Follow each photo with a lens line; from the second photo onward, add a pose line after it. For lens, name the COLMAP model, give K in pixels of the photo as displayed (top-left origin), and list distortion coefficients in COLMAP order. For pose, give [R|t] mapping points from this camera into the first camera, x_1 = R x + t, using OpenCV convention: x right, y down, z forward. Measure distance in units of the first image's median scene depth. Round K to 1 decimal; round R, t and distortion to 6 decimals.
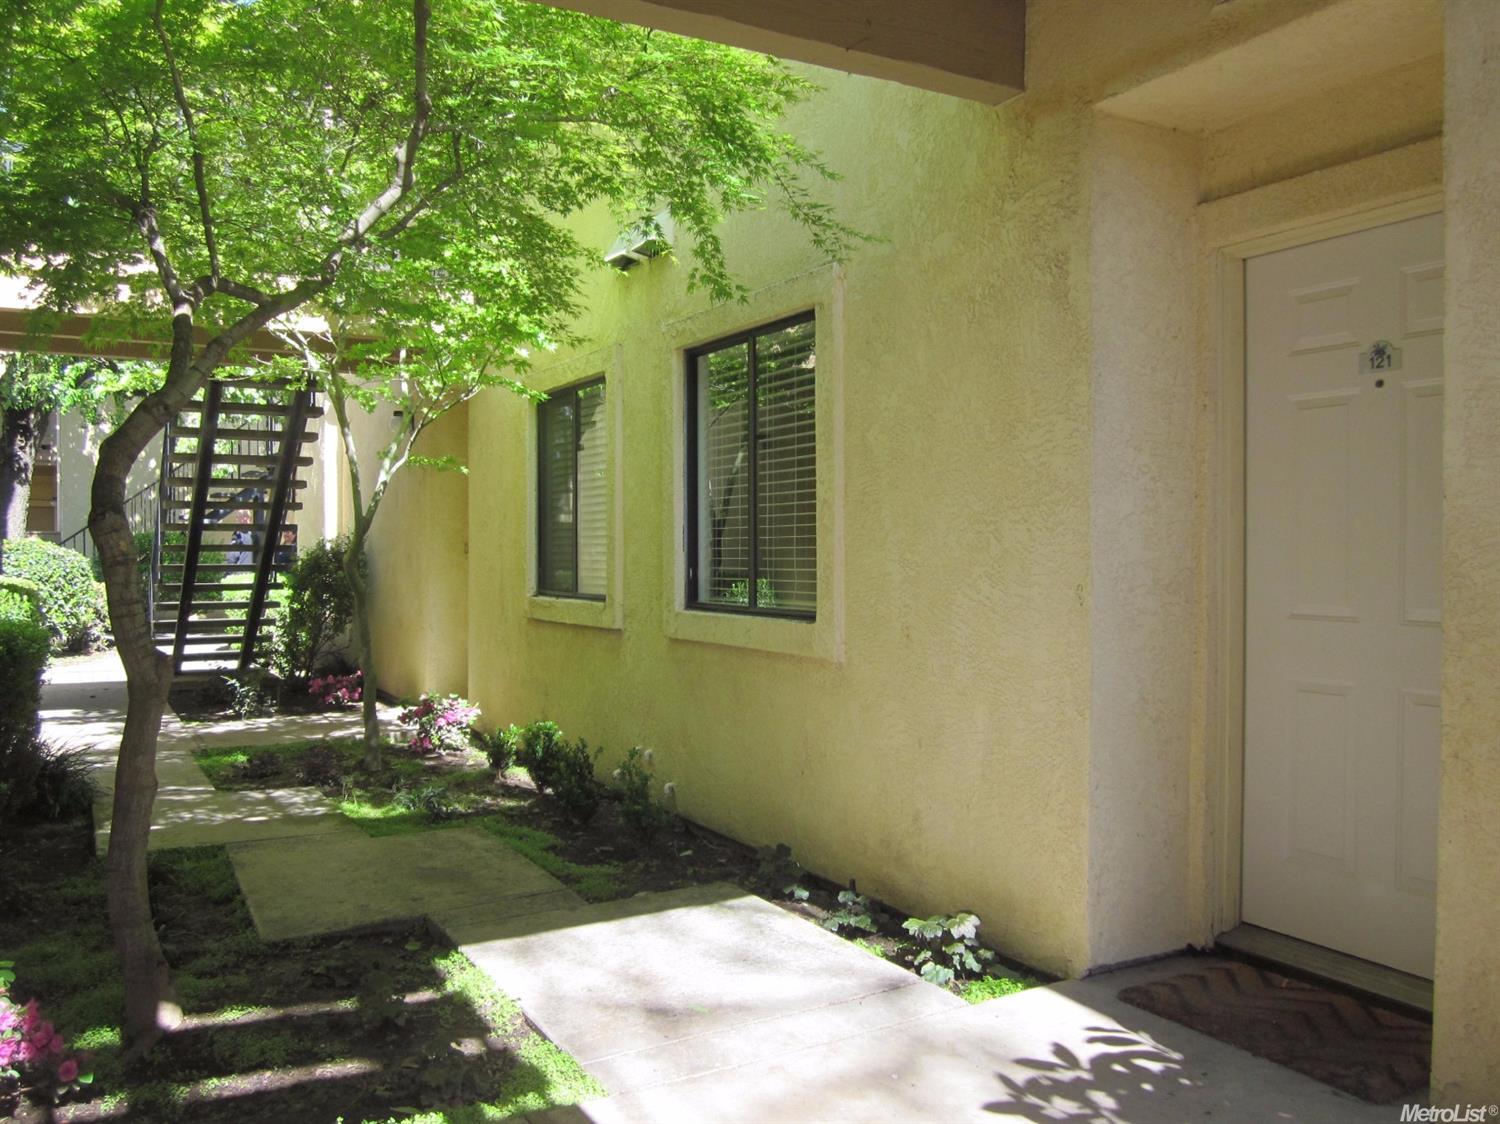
lens RADIAL K [[1246.4, 0, 748.5], [0, 1246.4, 561.2], [0, 0, 1]] dist [-0.032430, 0.004491]
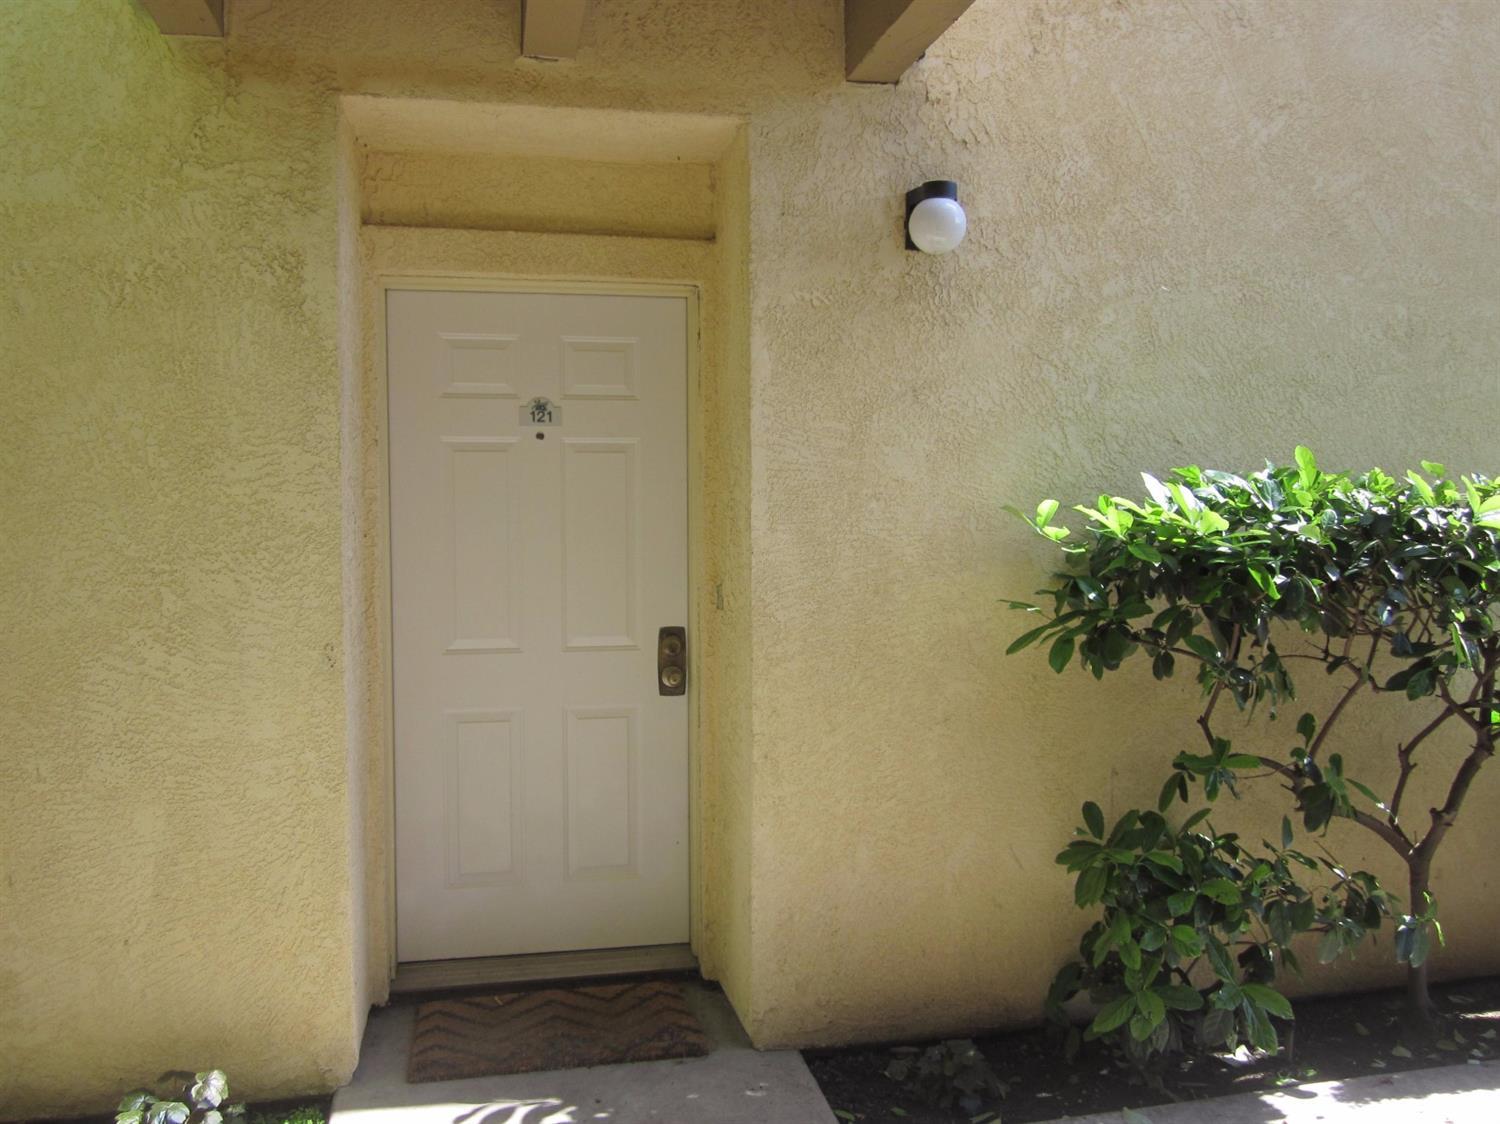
lens RADIAL K [[1246.4, 0, 748.7], [0, 1246.4, 560.7], [0, 0, 1]] dist [-0.032430, 0.004491]
pose [[0.304949, -0.043321, 0.951383, -0.477209], [0.014107, 0.999061, 0.040970, -0.071879], [-0.952264, 0.000928, 0.305274, 0.459892]]
